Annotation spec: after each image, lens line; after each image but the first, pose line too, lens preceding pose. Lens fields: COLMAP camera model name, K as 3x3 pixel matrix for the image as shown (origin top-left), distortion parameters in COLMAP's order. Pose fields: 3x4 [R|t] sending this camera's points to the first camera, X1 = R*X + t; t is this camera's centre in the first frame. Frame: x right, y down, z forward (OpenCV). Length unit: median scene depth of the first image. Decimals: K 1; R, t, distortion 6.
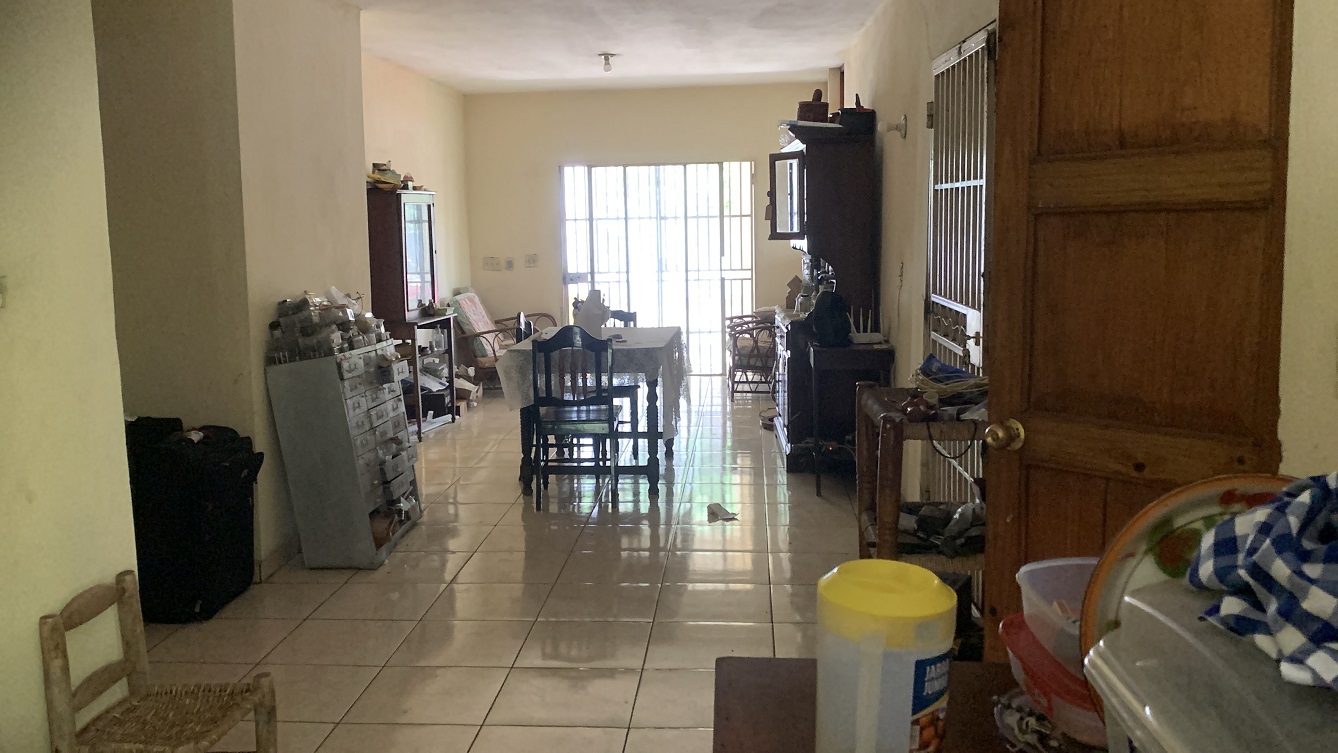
lens RADIAL K [[1256.3, 0, 663.3], [0, 1256.3, 390.8], [0, 0, 1]] dist [0.111934, -0.170054]
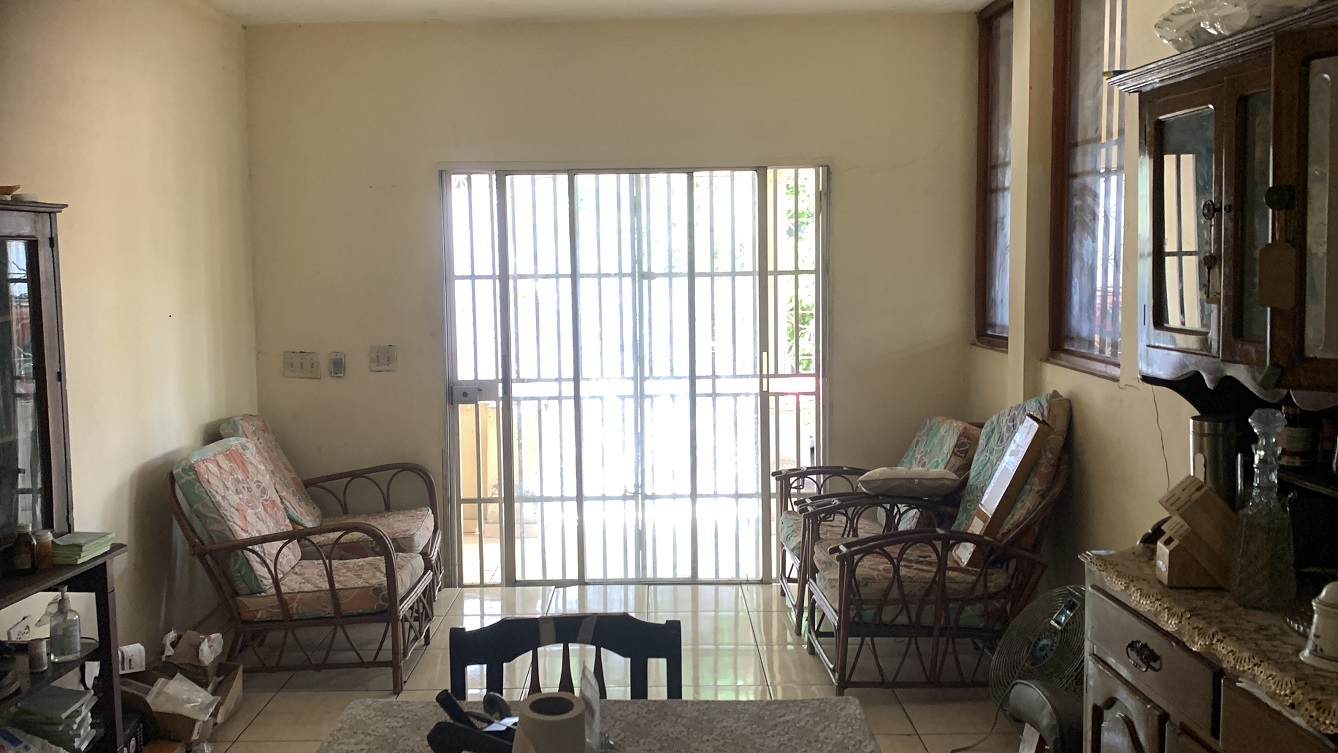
lens RADIAL K [[1256.3, 0, 683.1], [0, 1256.3, 364.1], [0, 0, 1]] dist [0.111934, -0.170054]
pose [[0.995382, 0.000271, 0.095991, -0.034449], [0.005013, 0.998485, -0.054805, -0.073190], [-0.095860, 0.055033, 0.993872, 0.492027]]
